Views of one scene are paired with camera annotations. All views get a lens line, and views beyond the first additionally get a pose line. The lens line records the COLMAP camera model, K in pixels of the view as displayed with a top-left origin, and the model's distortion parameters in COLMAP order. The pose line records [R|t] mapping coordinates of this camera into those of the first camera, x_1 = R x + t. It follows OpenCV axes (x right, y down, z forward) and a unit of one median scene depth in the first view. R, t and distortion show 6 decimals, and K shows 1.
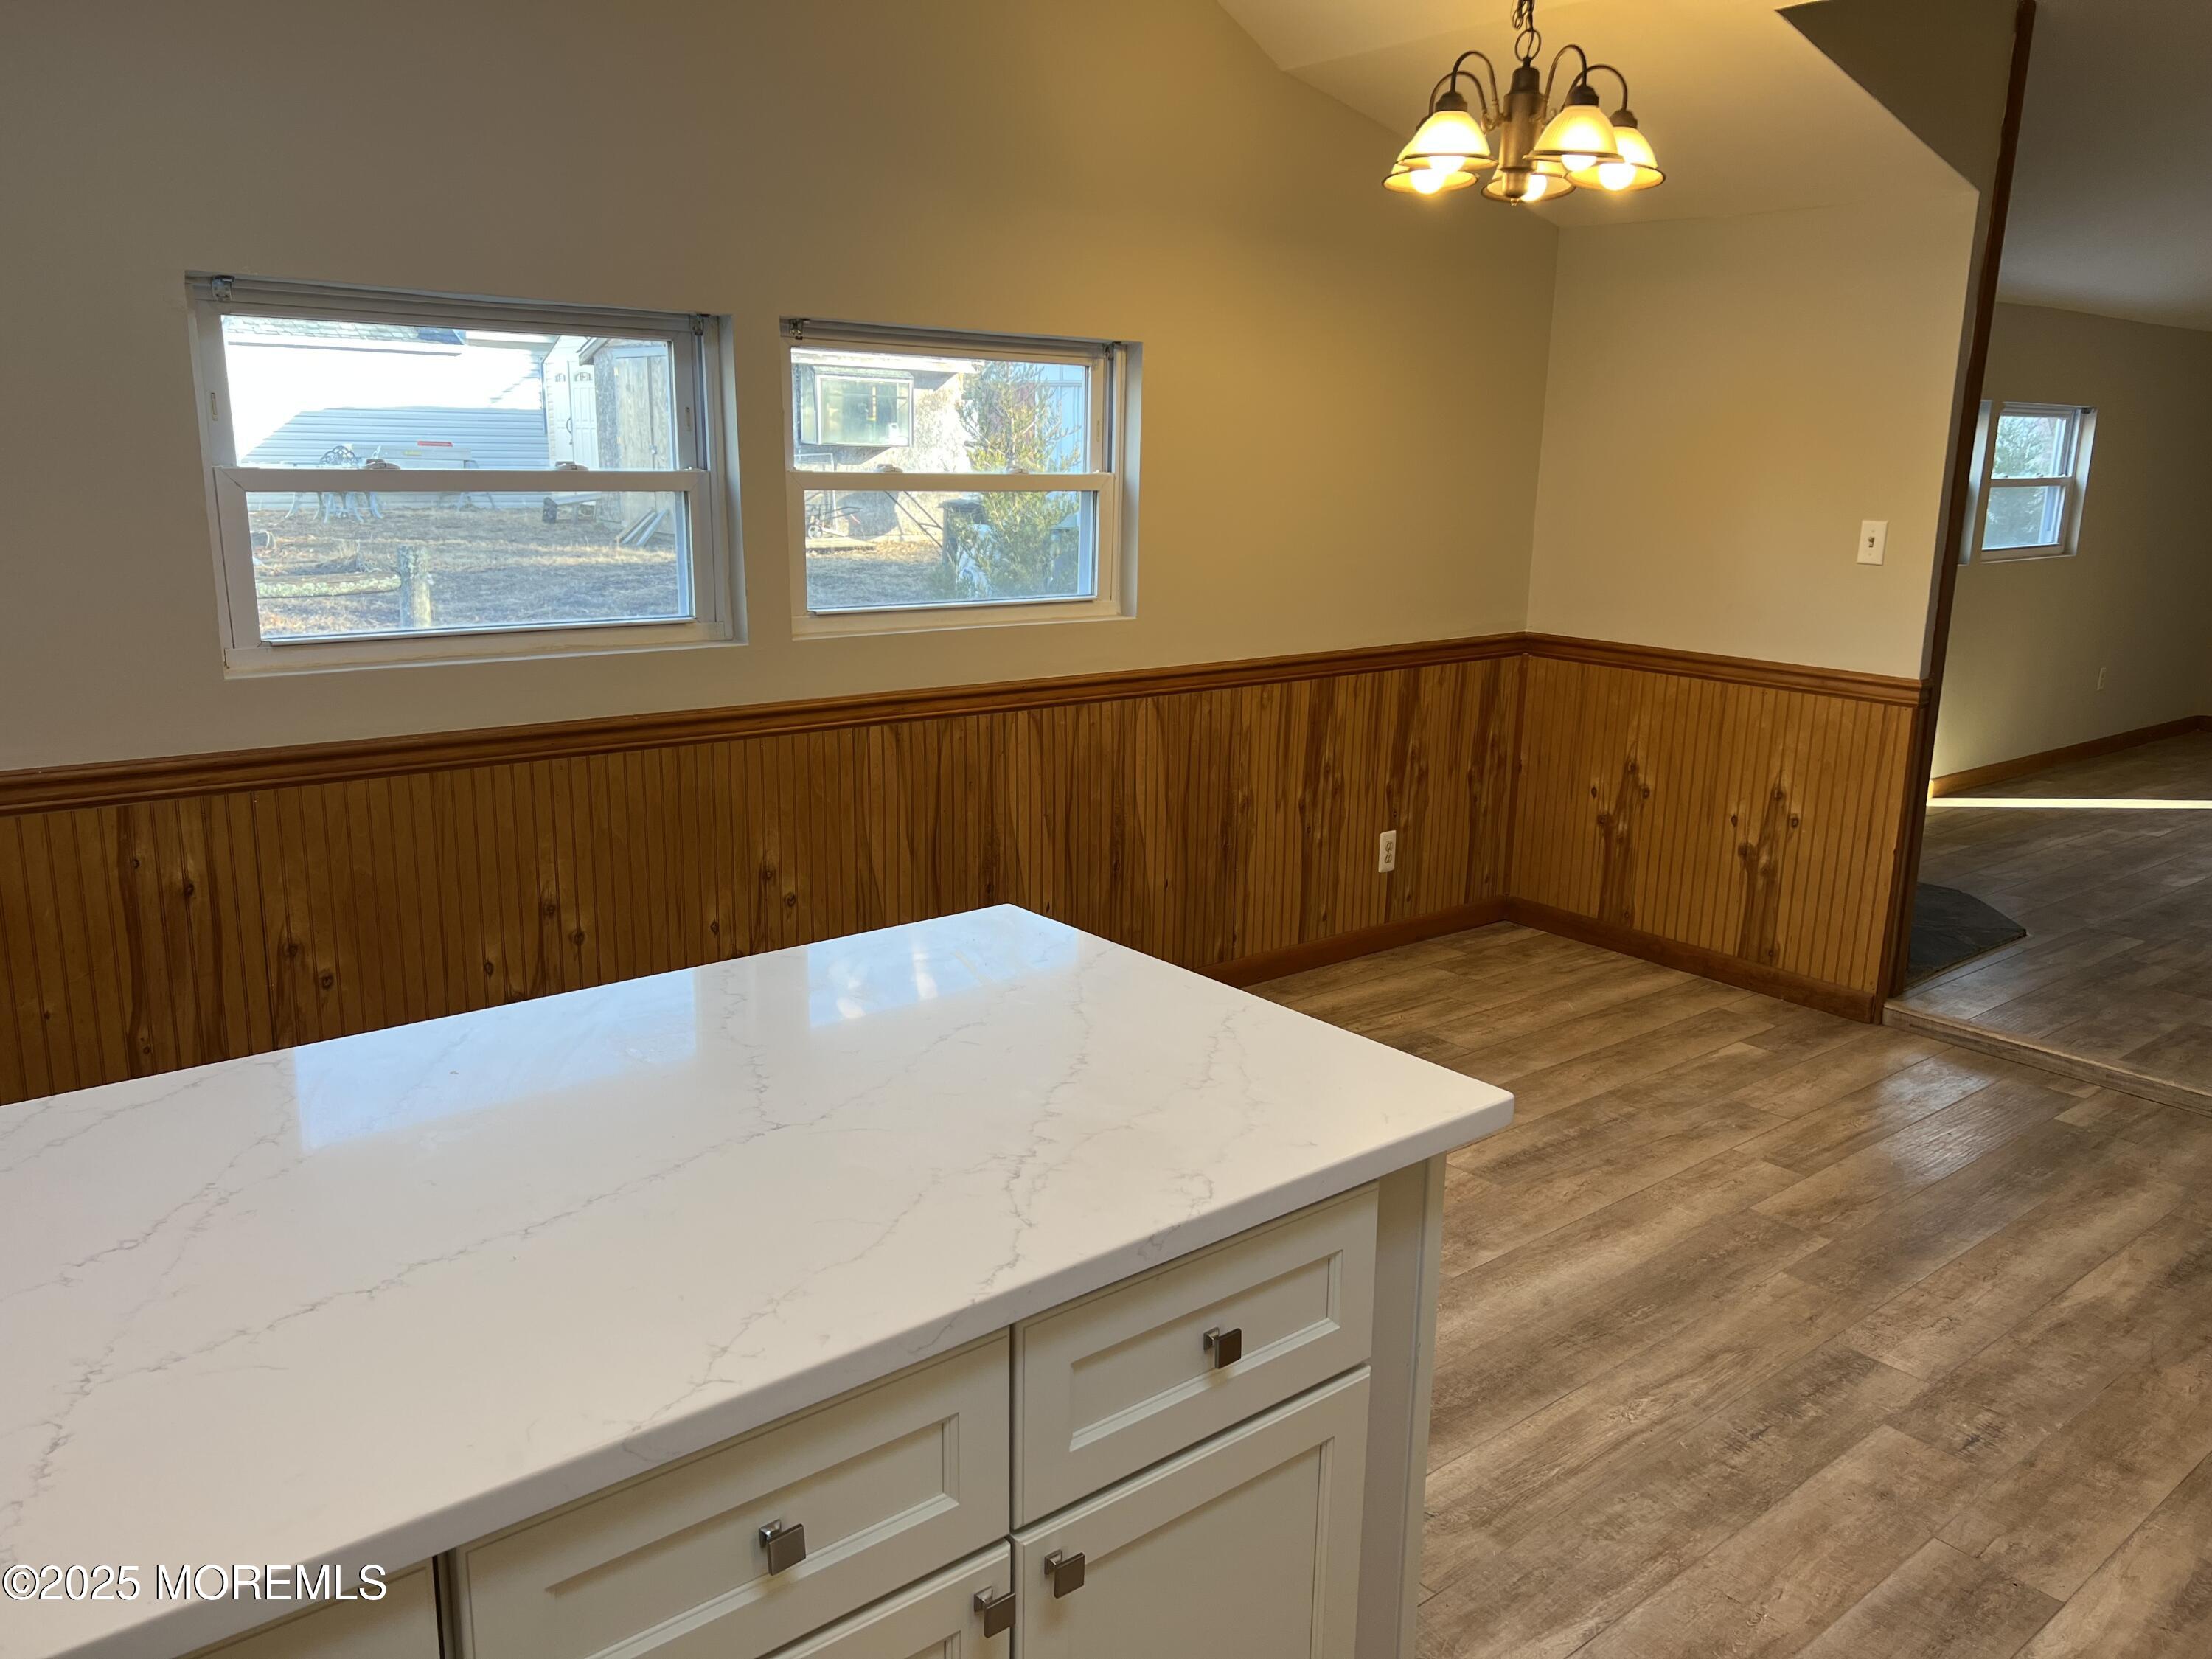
lens RADIAL K [[1653.7, 0, 1106.0], [0, 1653.7, 829.5], [0, 0, 1]] dist [0.006698, 0.005199]
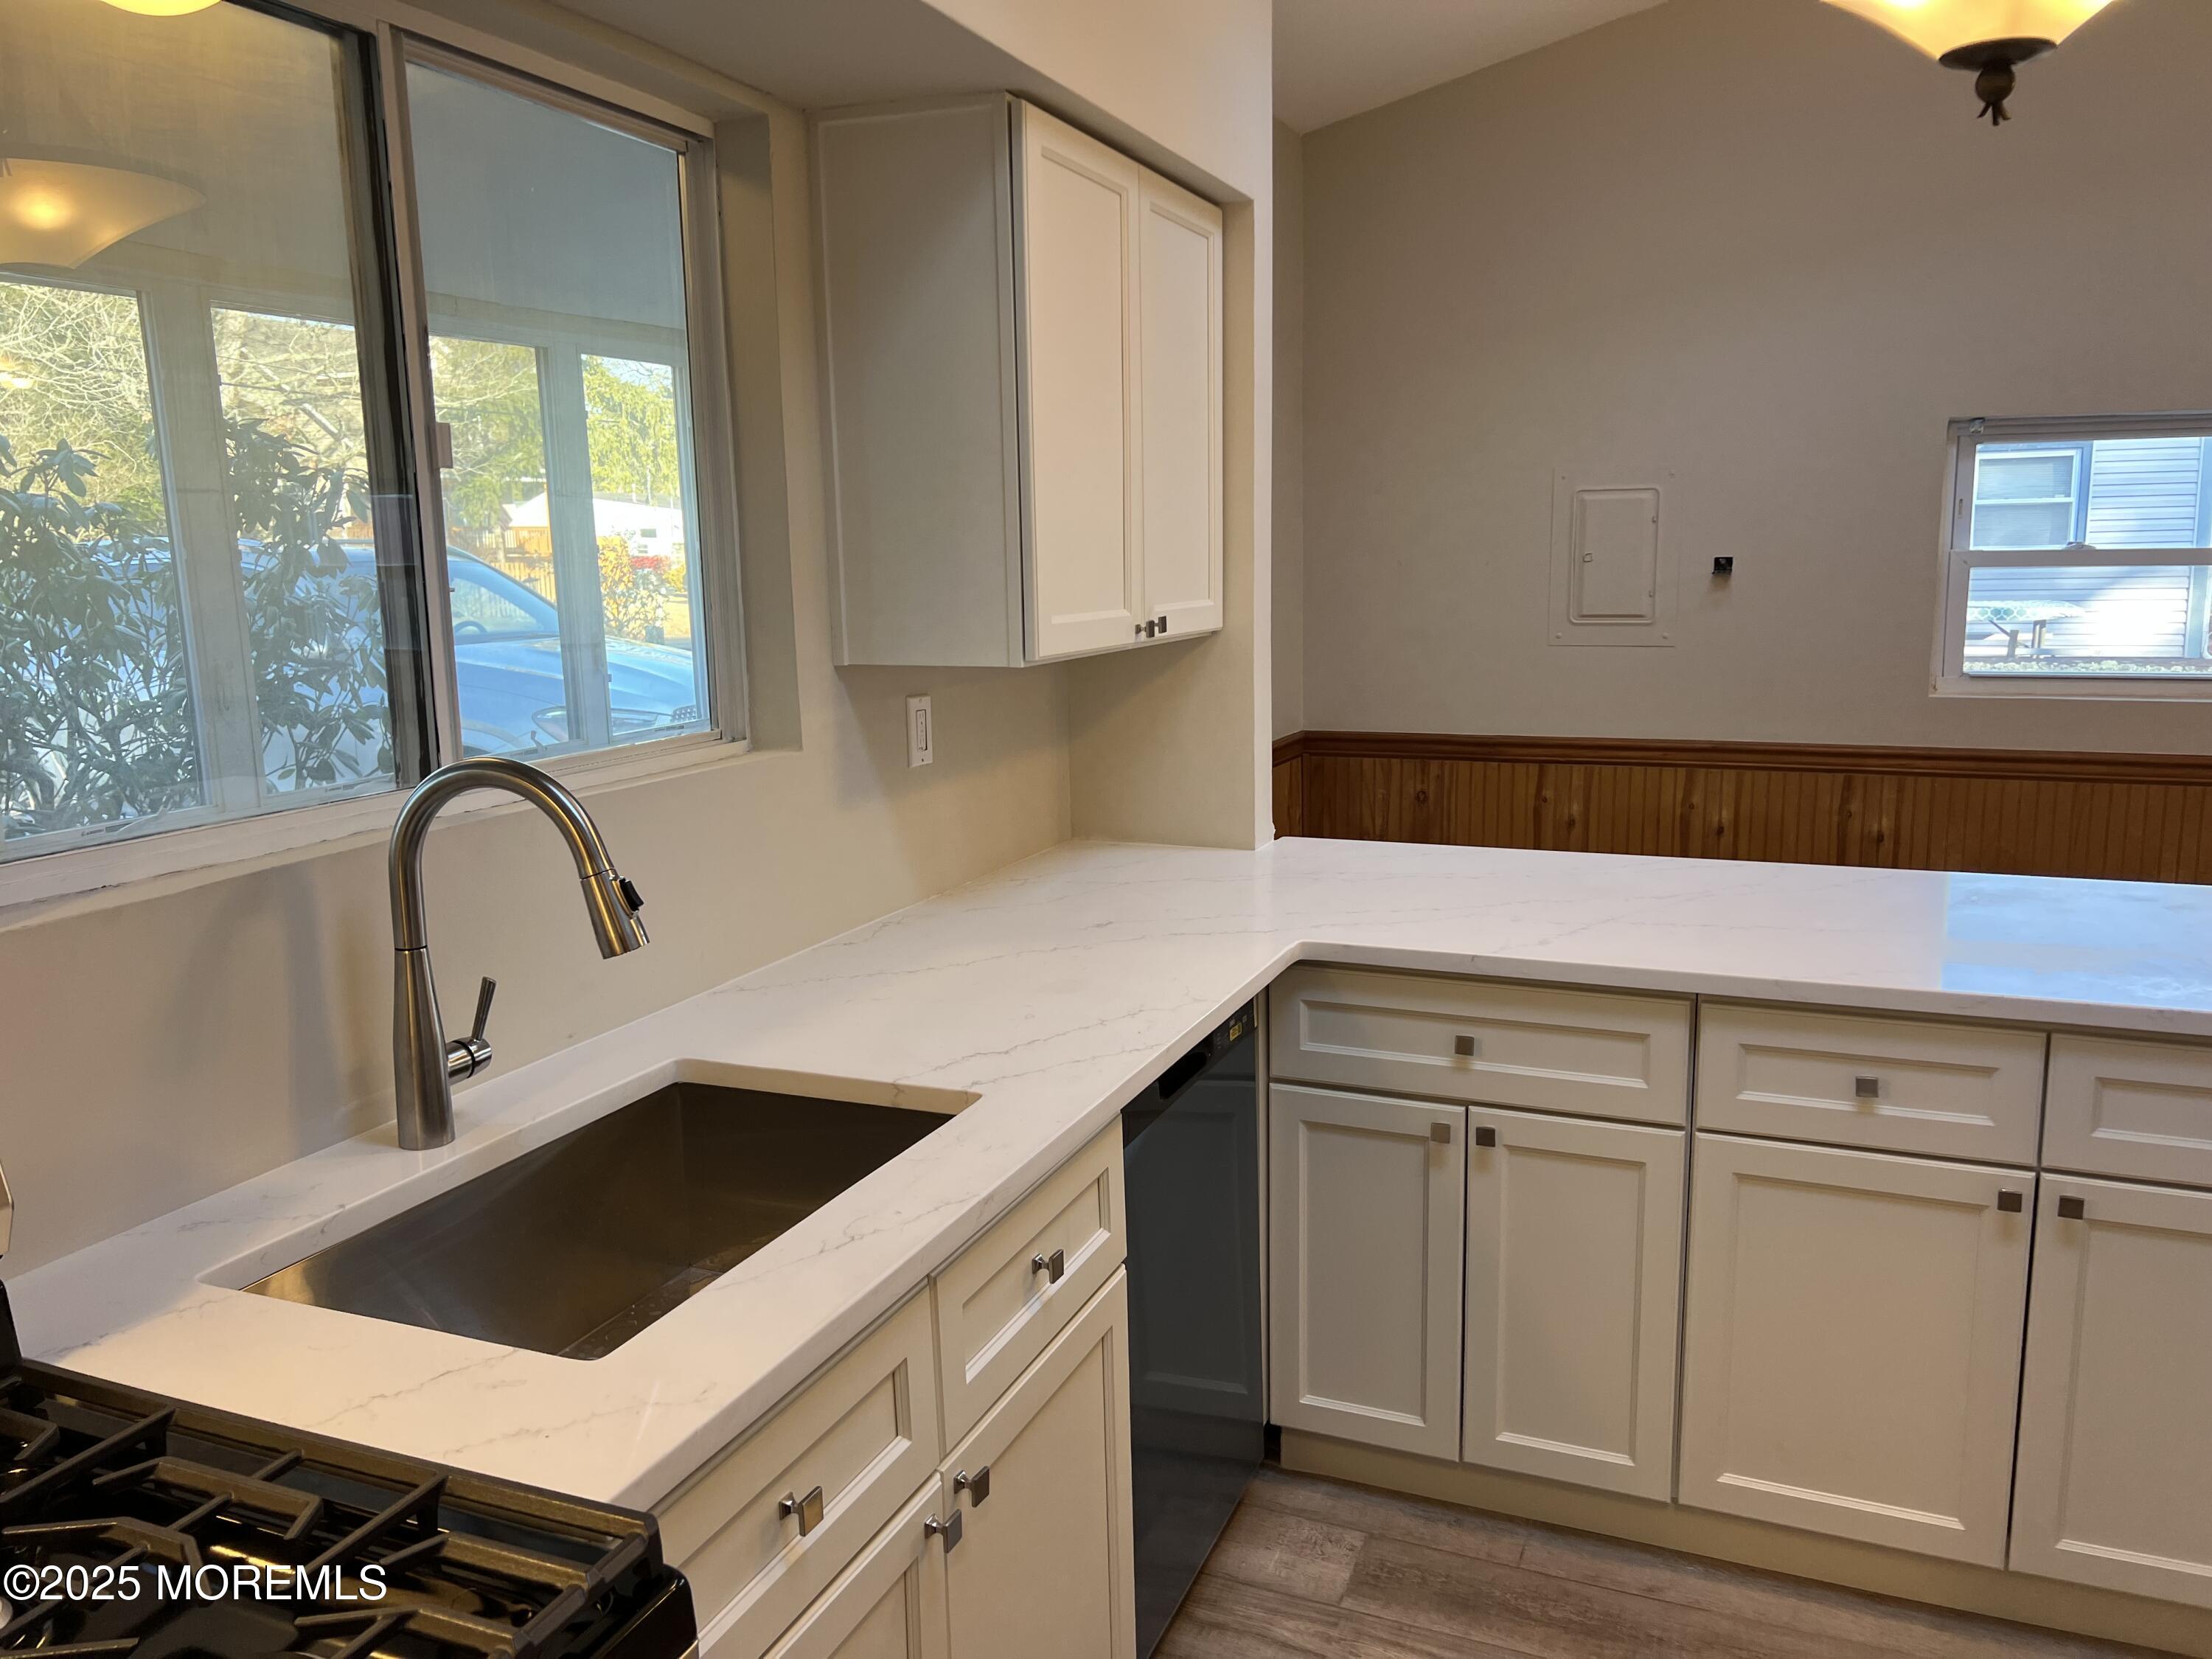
lens RADIAL K [[1653.7, 0, 1106.0], [0, 1653.7, 829.5], [0, 0, 1]] dist [0.006698, 0.005199]
pose [[0.464175, 0.127606, -0.876504, 0.435675], [-0.176115, 0.983106, 0.049860, 0.081740], [0.868058, 0.131222, 0.478806, -0.309107]]
